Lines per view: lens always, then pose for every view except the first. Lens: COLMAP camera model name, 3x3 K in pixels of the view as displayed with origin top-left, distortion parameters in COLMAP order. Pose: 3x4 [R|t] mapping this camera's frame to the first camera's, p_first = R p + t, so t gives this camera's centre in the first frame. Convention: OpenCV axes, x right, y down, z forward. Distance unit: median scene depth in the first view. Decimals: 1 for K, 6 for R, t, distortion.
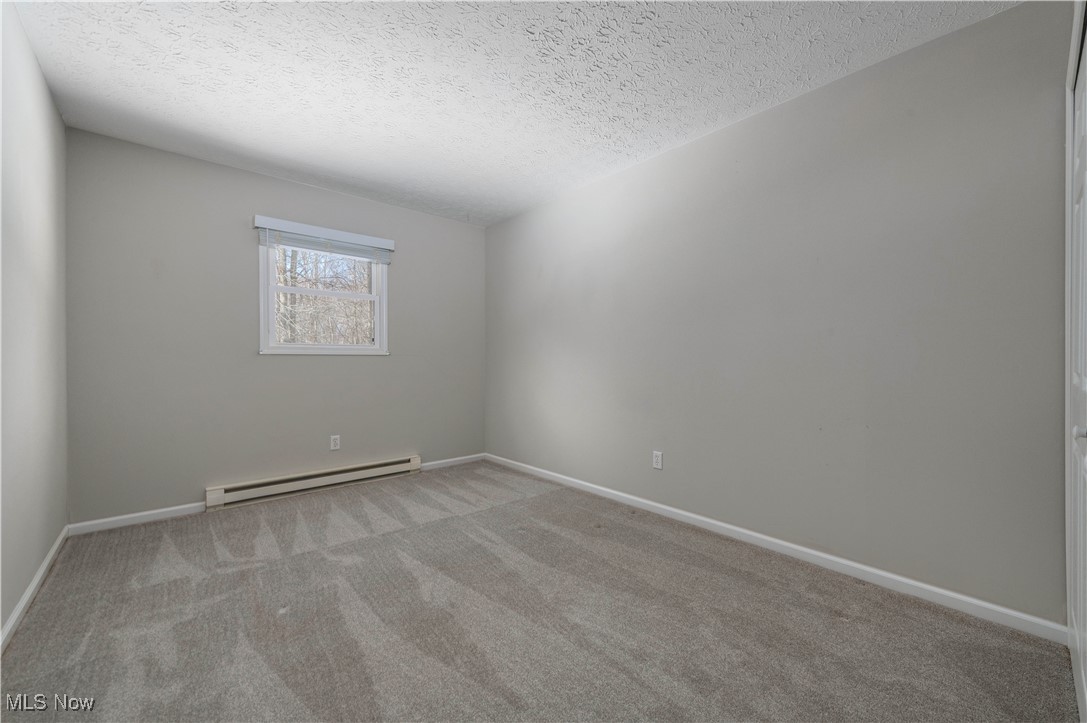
lens RADIAL K [[431.2, 0, 557.7], [0, 431.2, 351.6], [0, 0, 1]] dist [0.017554, -0.005874]
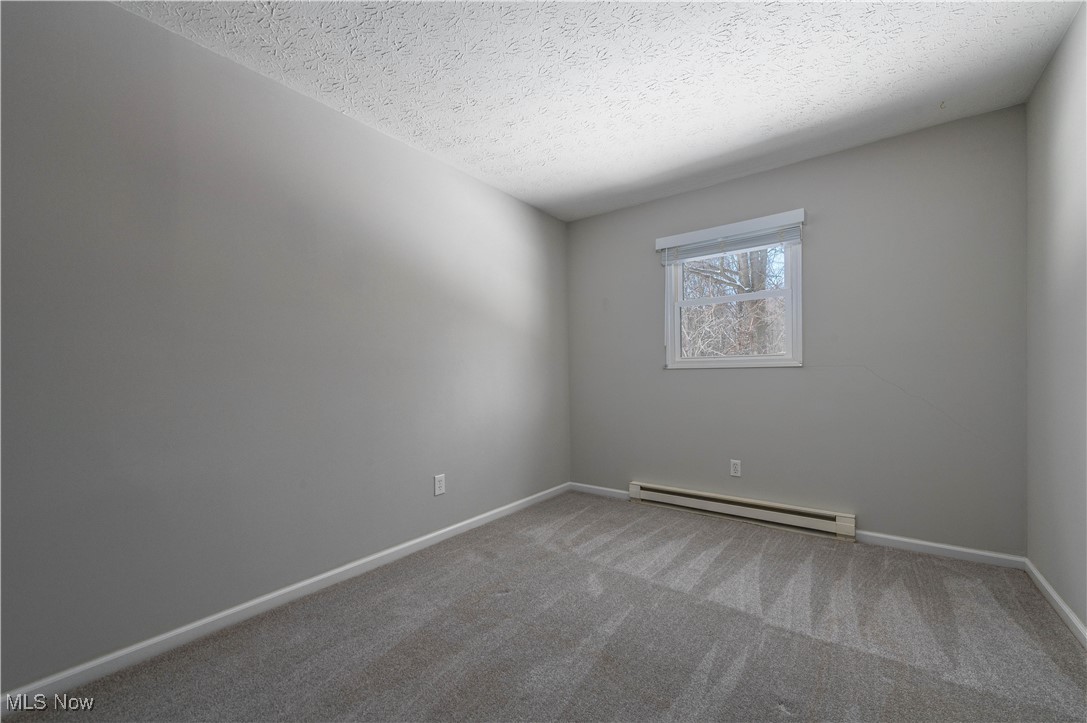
lens RADIAL K [[434.3, 0, 544.4], [0, 434.3, 373.9], [0, 0, 1]] dist [0.015798, -0.006172]
pose [[0.195951, -0.000050, -0.980614, 0.327814], [0.034749, 0.999372, 0.006892, 0.000514], [0.979998, -0.035426, 0.195829, 0.548748]]
